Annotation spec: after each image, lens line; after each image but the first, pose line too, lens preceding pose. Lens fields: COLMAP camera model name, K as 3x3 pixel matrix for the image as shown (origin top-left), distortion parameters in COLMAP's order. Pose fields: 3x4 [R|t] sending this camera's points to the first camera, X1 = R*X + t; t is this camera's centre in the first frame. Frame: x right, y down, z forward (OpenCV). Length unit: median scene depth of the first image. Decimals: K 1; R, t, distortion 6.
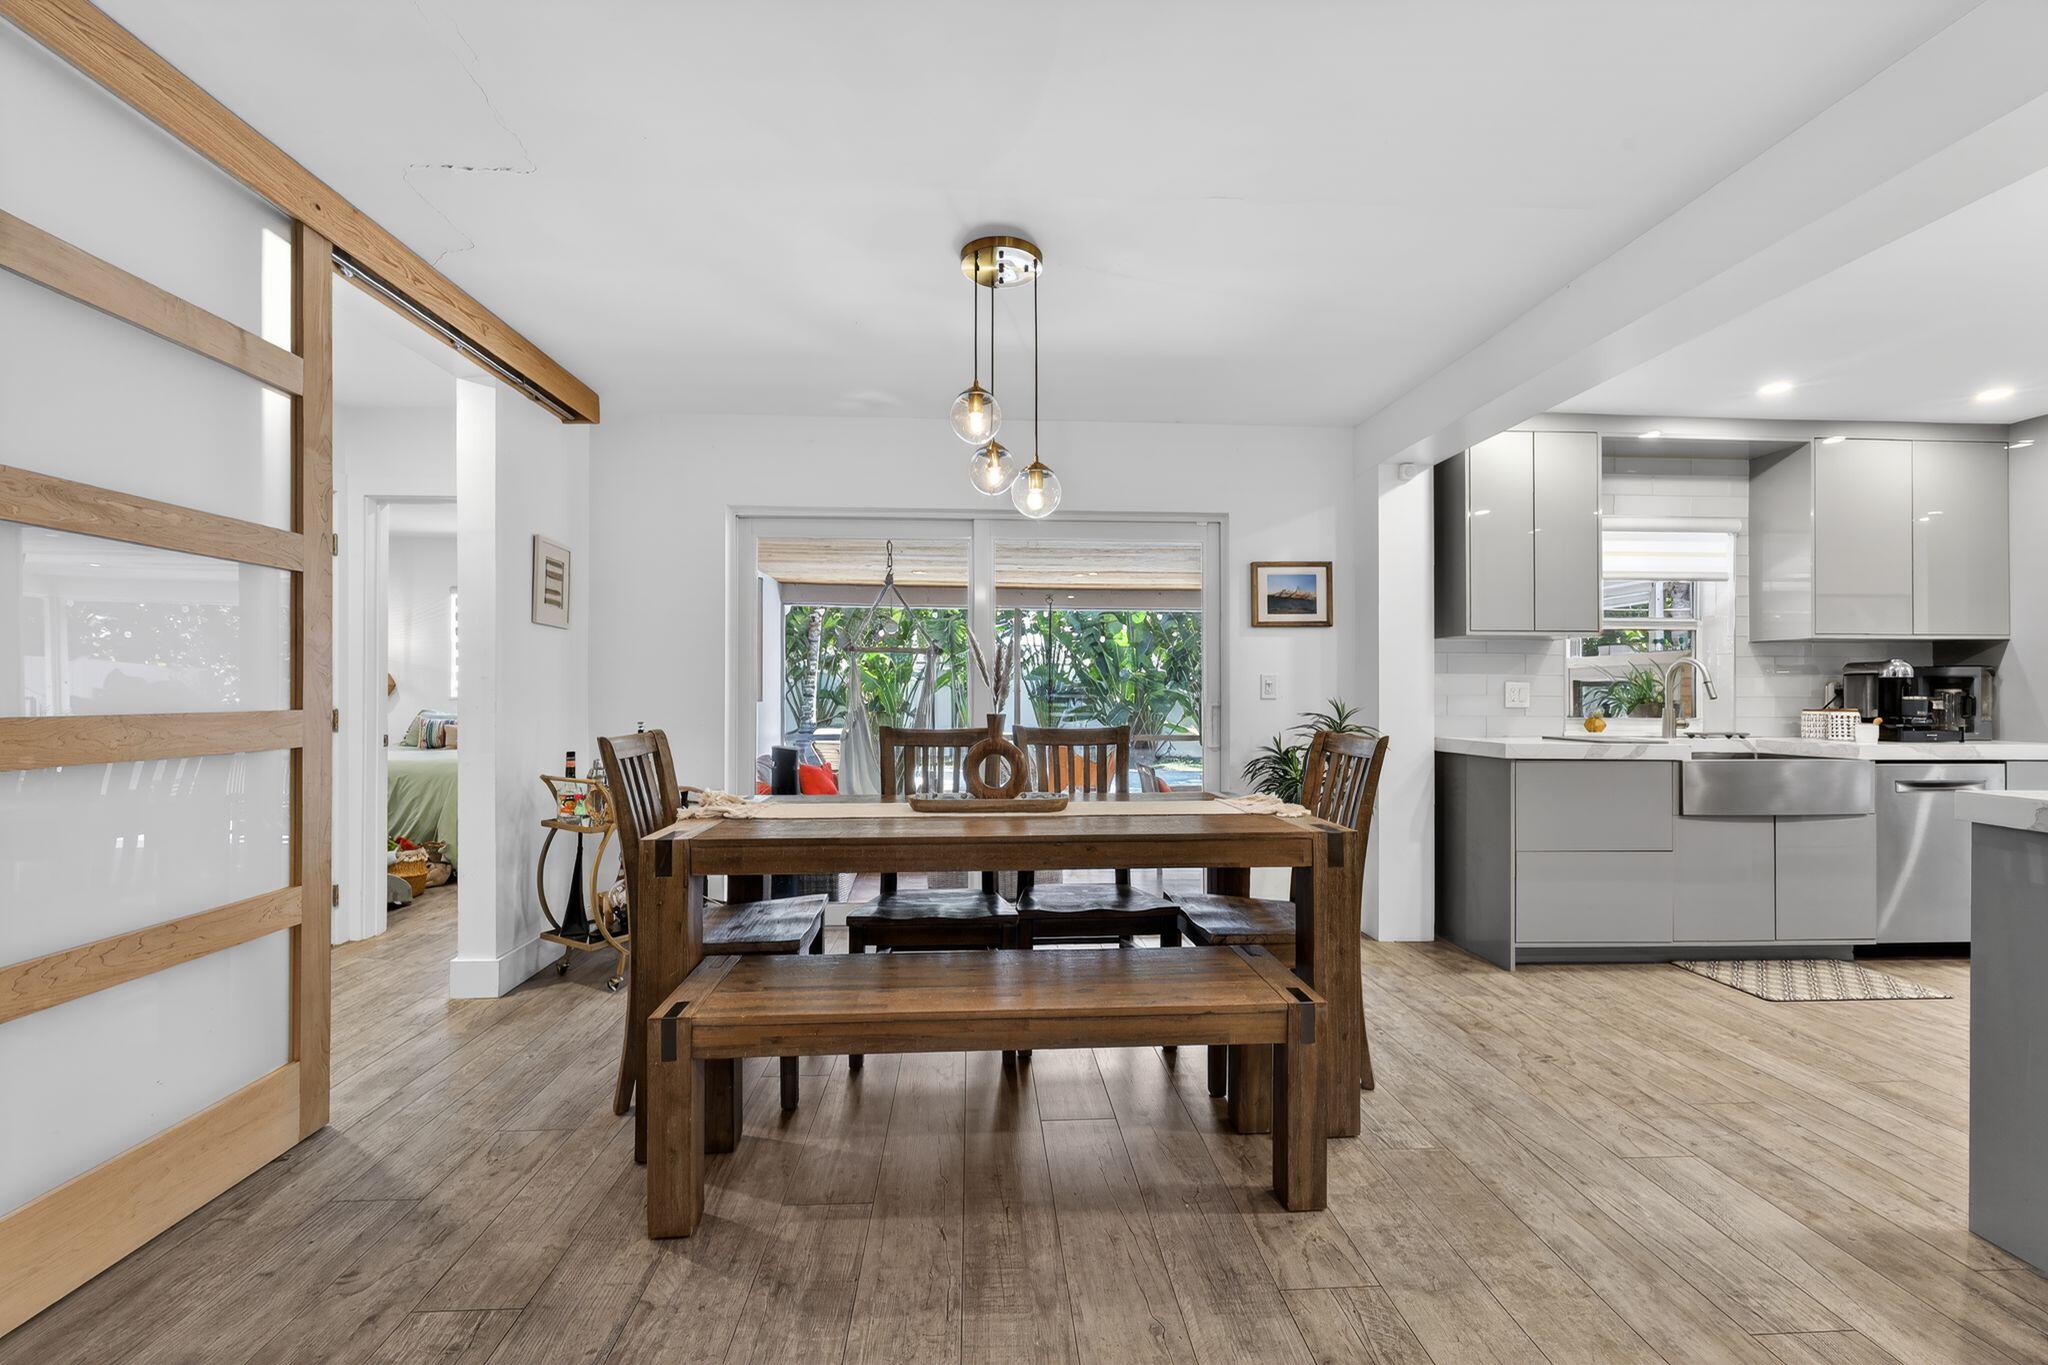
lens RADIAL K [[824.9, 0, 1020.2], [0, 824.9, 684.9], [0, 0, 1]] dist [0.000972, 0.000213]
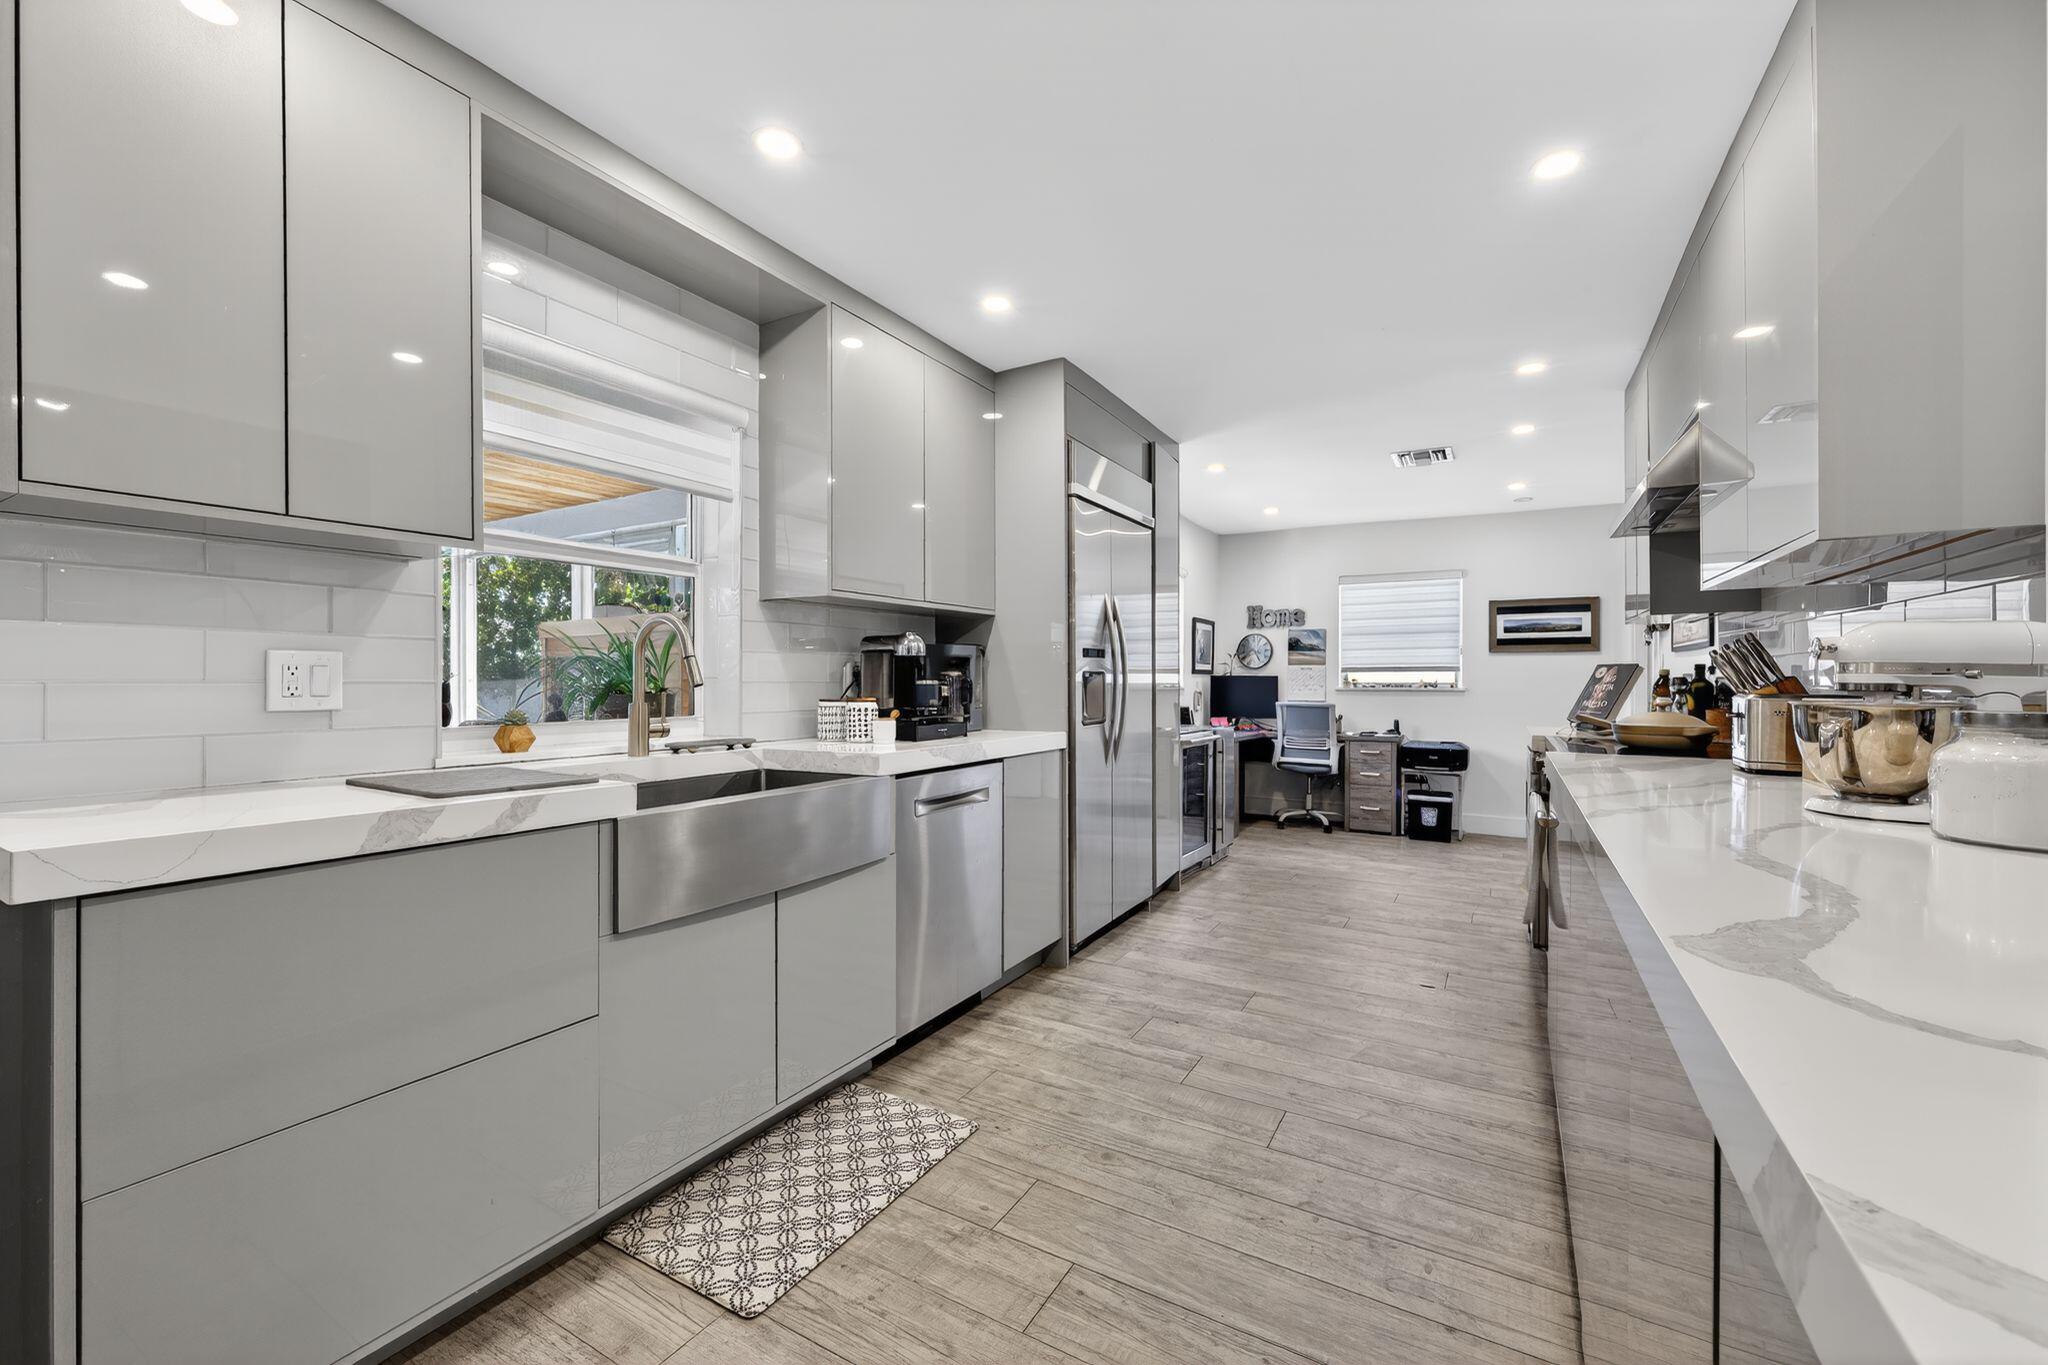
lens RADIAL K [[824.9, 0, 1020.2], [0, 824.9, 684.9], [0, 0, 1]] dist [0.000972, 0.000213]
pose [[0.557912, -0.008770, 0.829854, 0.475870], [-0.004933, 0.999891, 0.013883, 0.006873], [-0.829886, -0.011839, 0.557808, 0.481963]]
